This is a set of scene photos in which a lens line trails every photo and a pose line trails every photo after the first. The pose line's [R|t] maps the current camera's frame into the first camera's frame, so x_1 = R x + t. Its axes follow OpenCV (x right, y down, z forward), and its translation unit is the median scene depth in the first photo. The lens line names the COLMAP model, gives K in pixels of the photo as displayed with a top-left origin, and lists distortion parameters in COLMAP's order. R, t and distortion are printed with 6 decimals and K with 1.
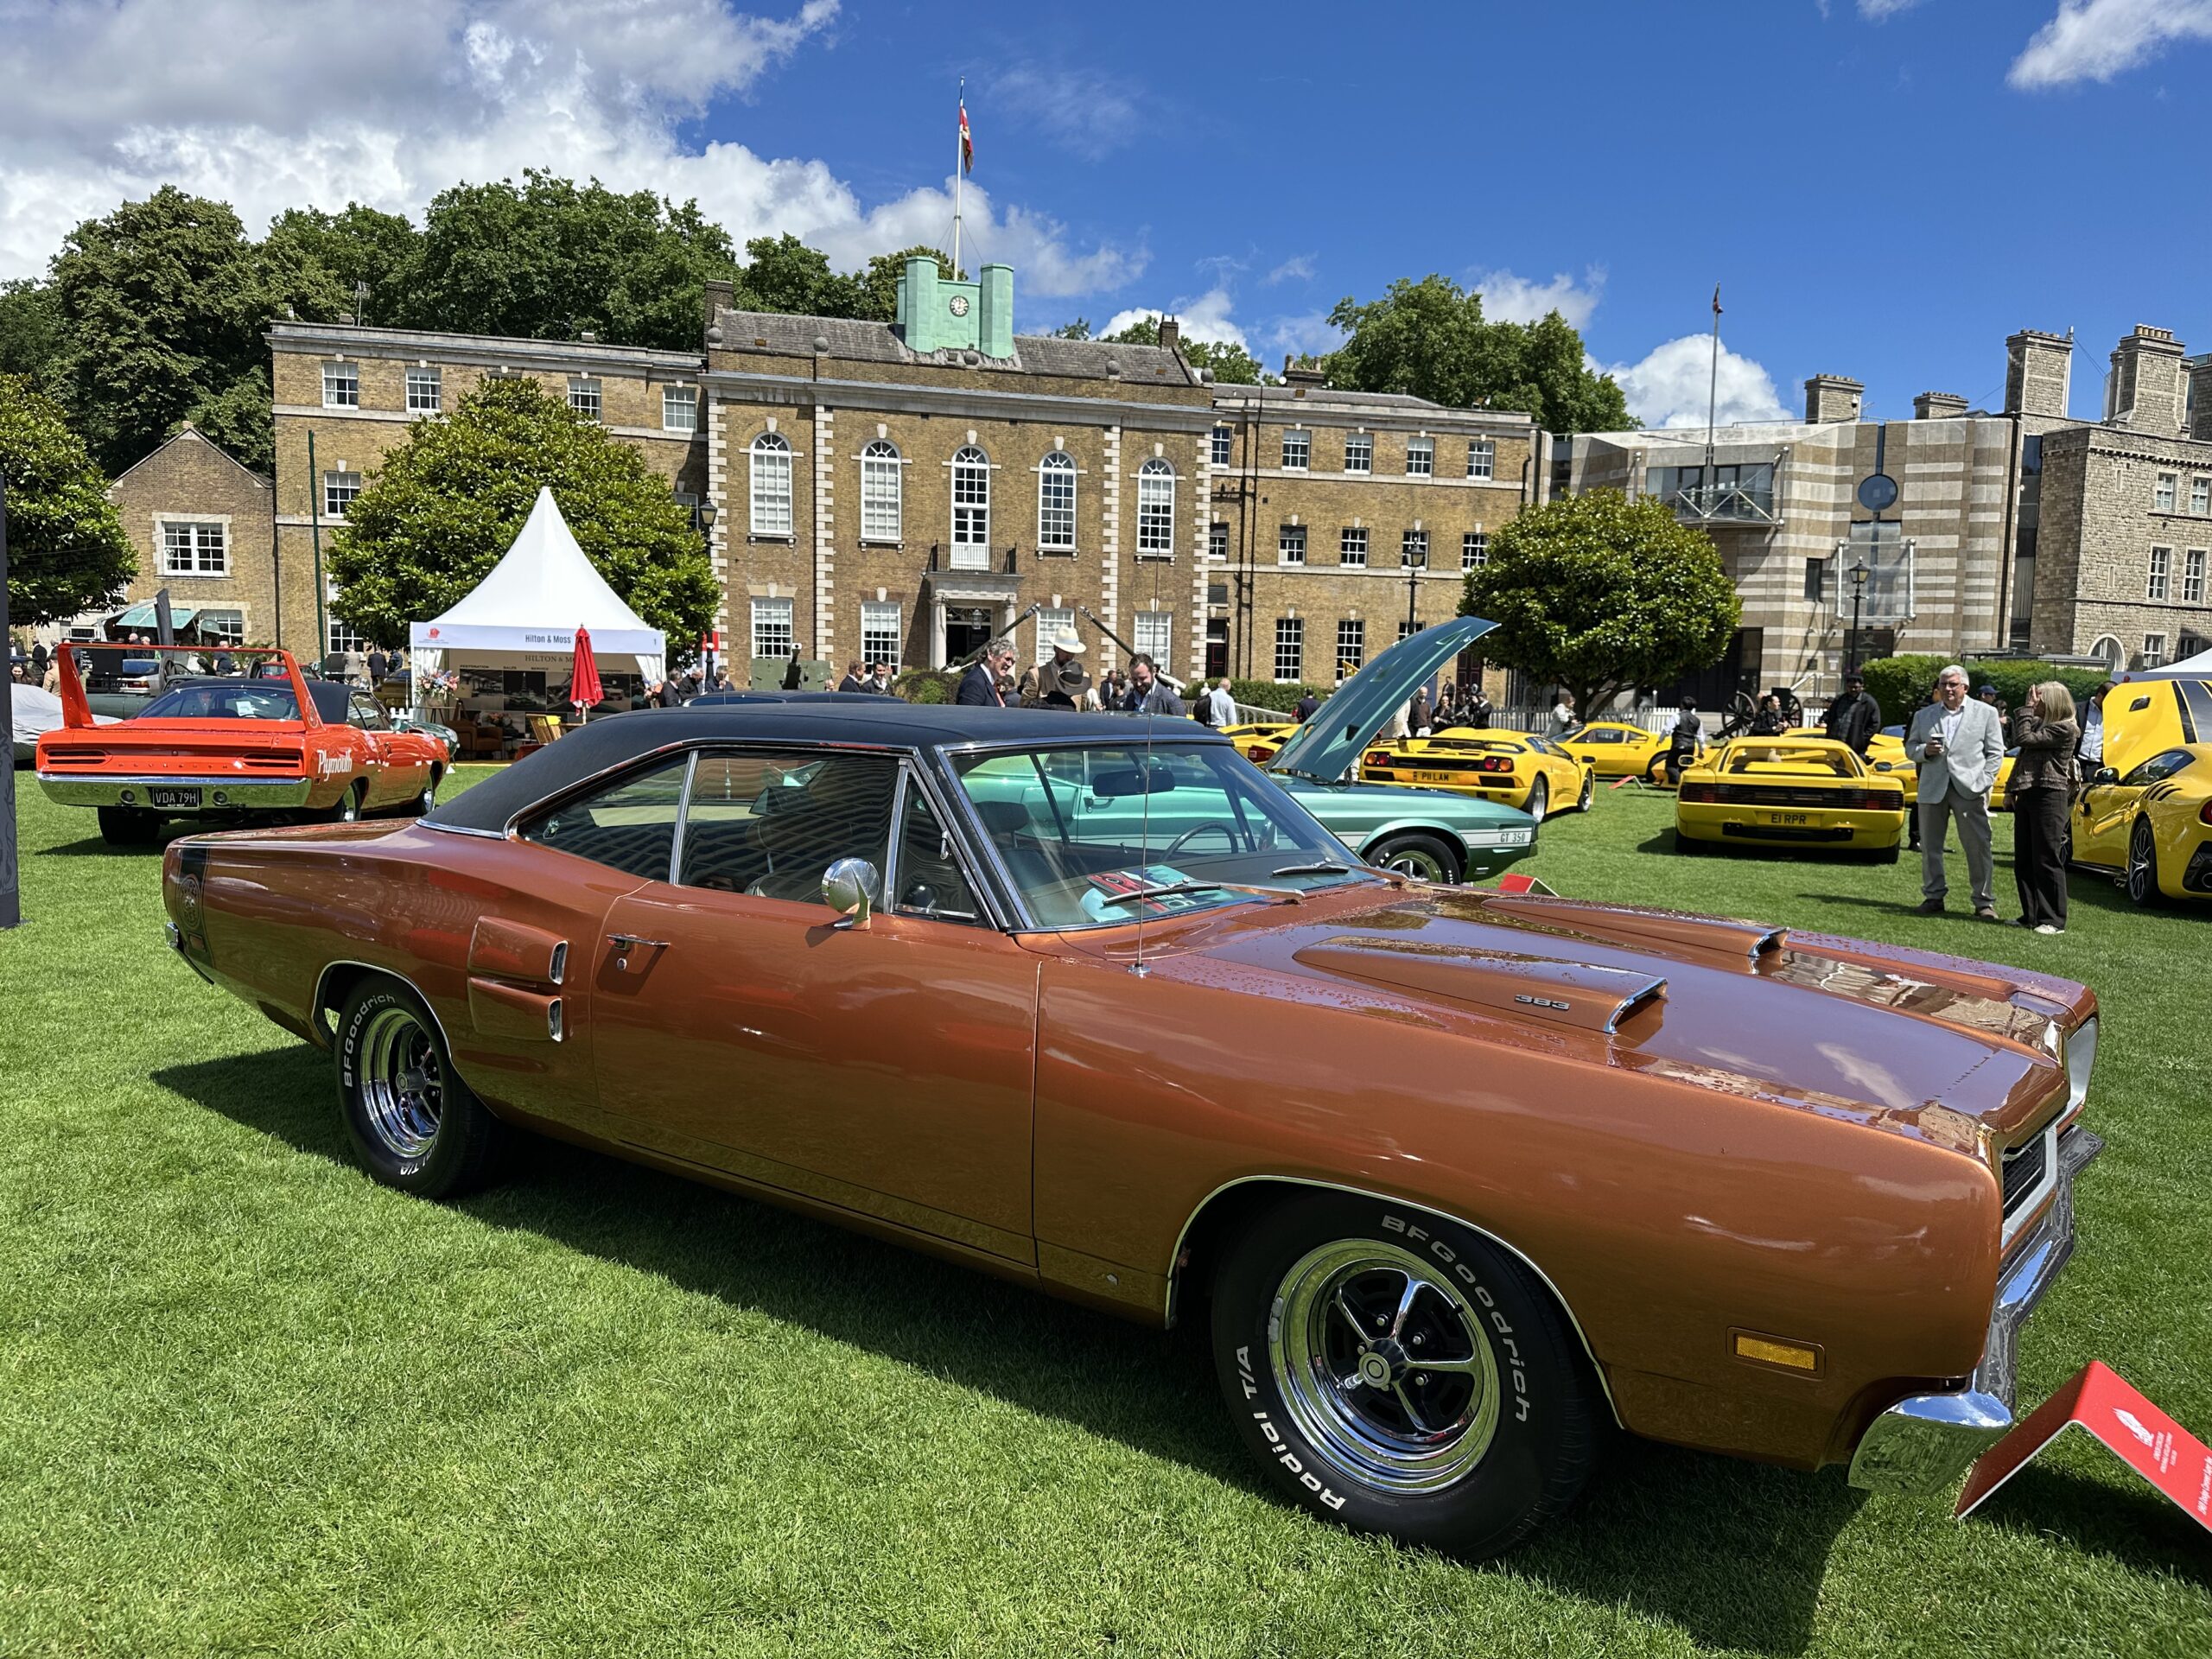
lens RADIAL K [[1554.9, 0, 1085.3], [0, 1554.9, 898.8], [0, 0, 1]] dist [0.023287, -0.030479]
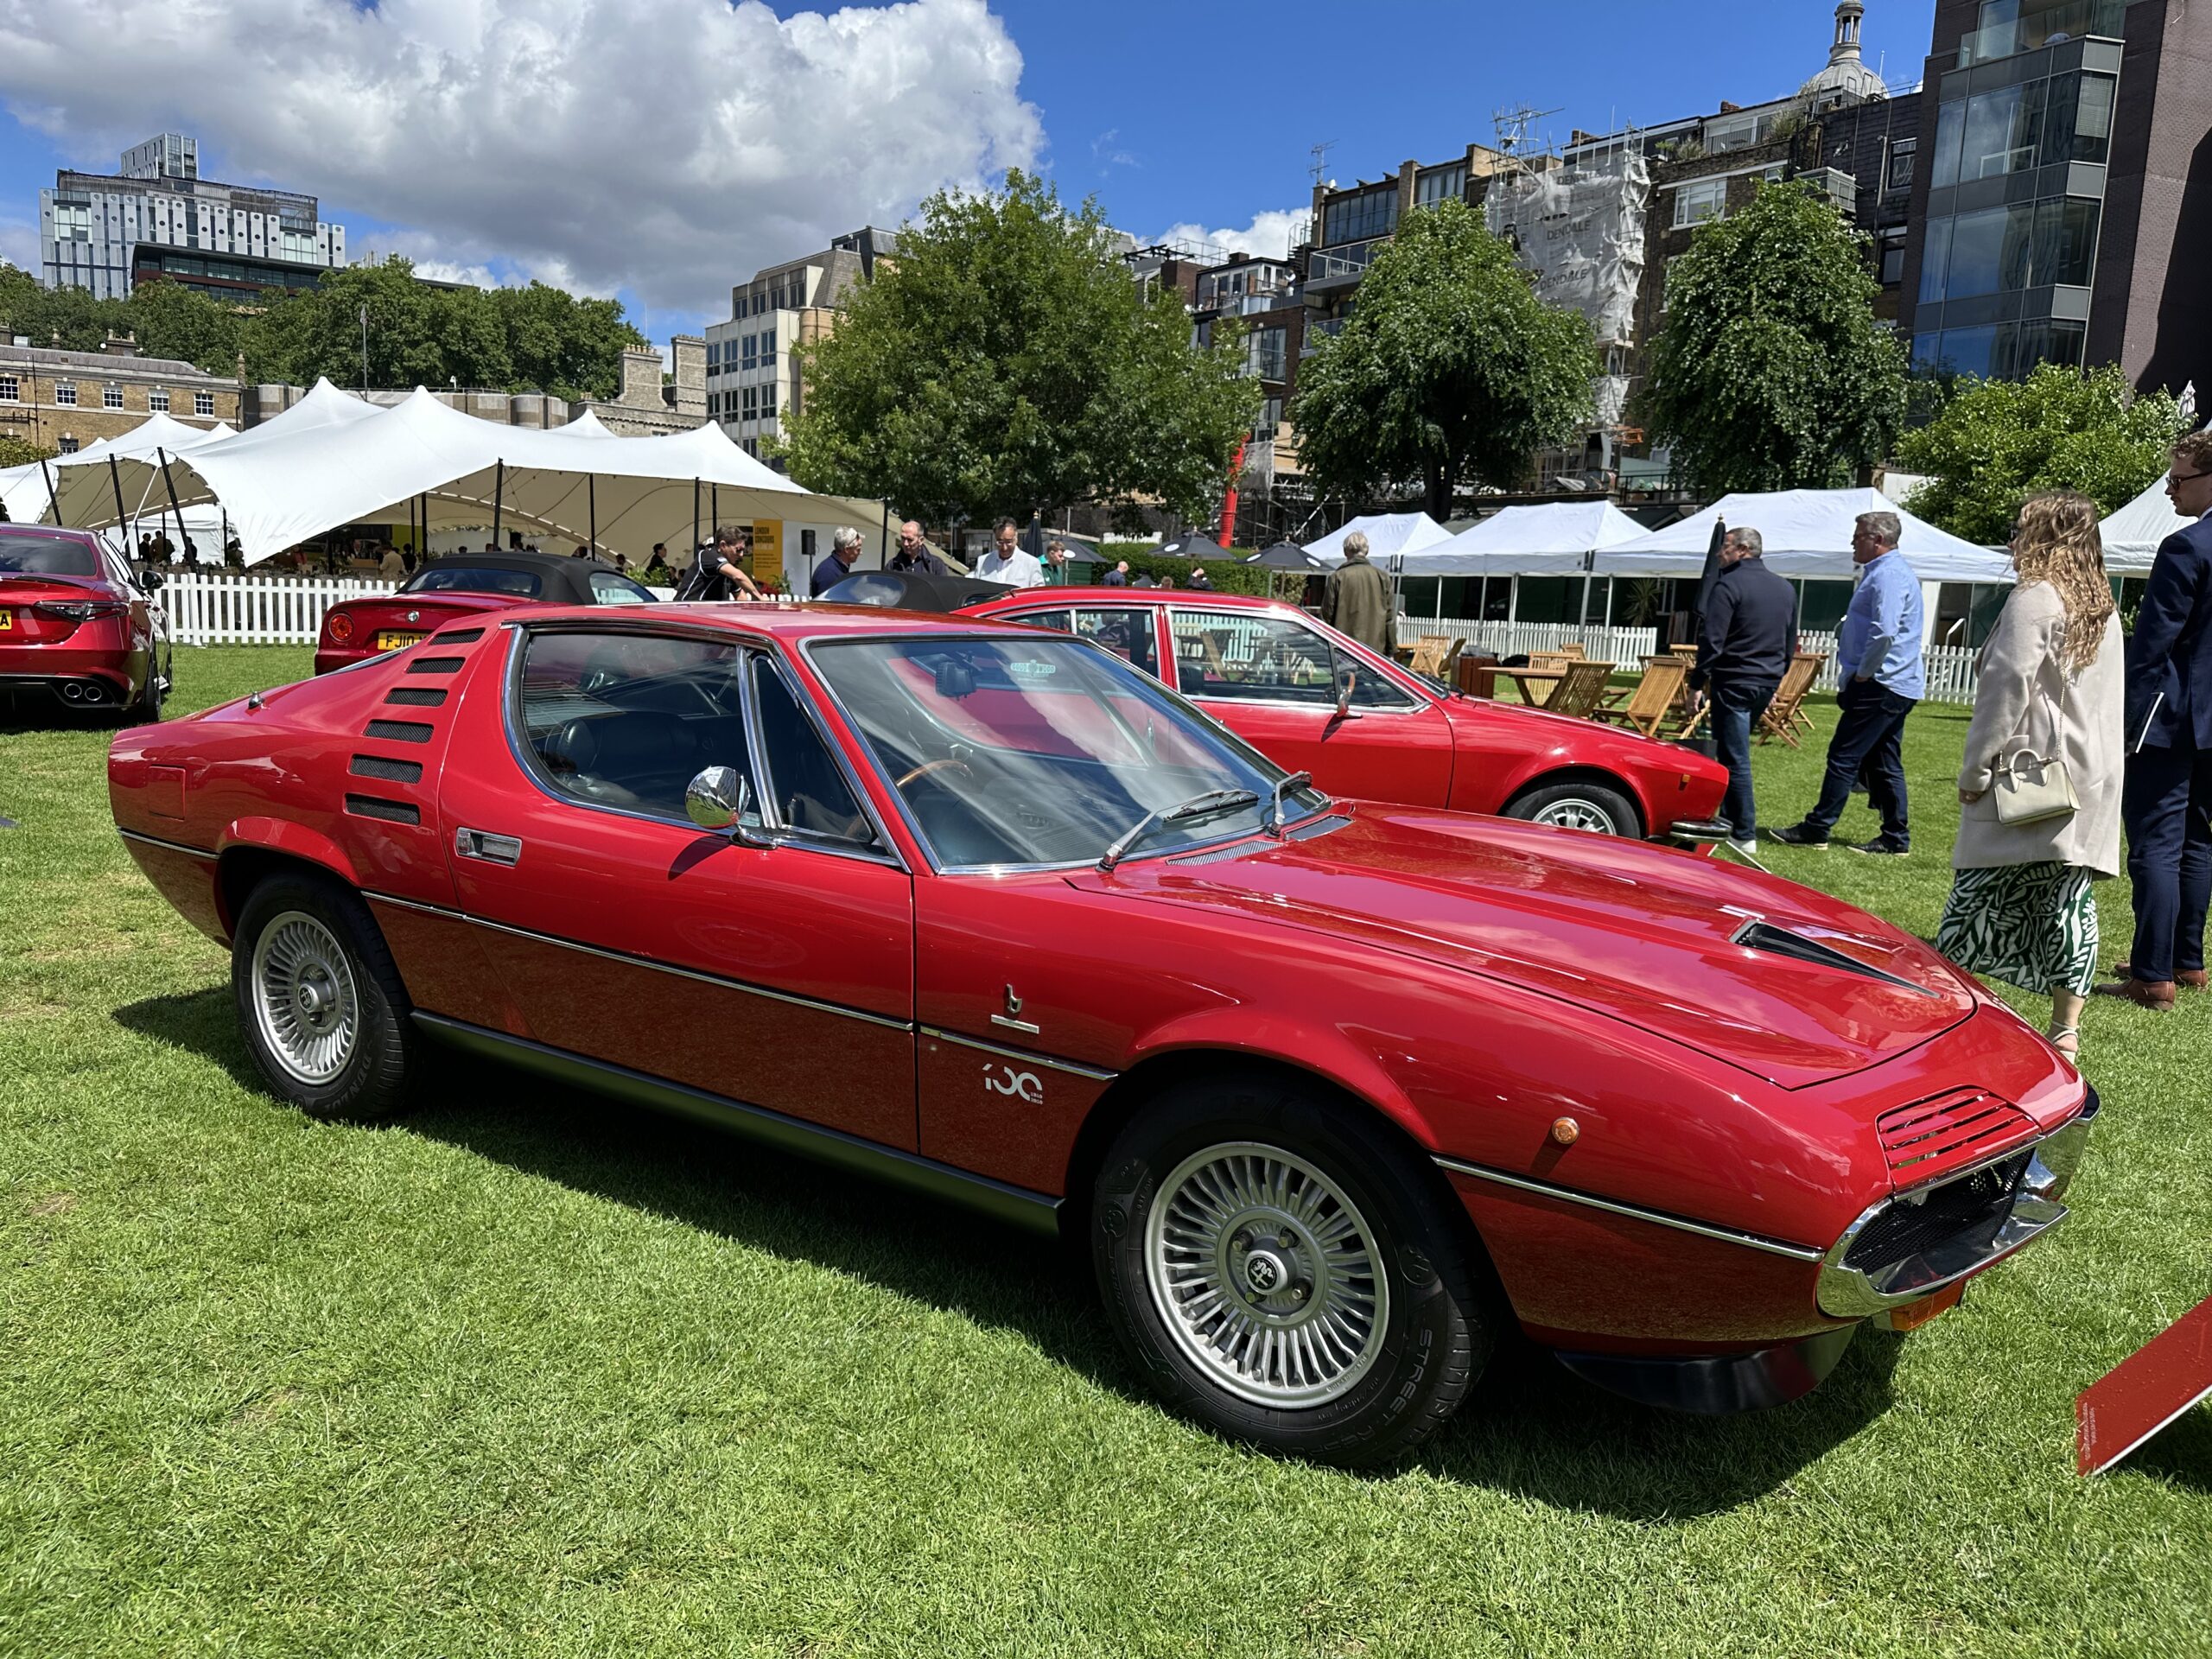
lens RADIAL K [[1554.9, 0, 1109.4], [0, 1554.9, 829.2], [0, 0, 1]] dist [0.023287, -0.030479]
pose [[0.973286, -0.014029, 0.229166, 0.817766], [0.007039, 0.999486, 0.031291, 0.128974], [-0.229487, -0.028842, 0.972884, -0.874735]]
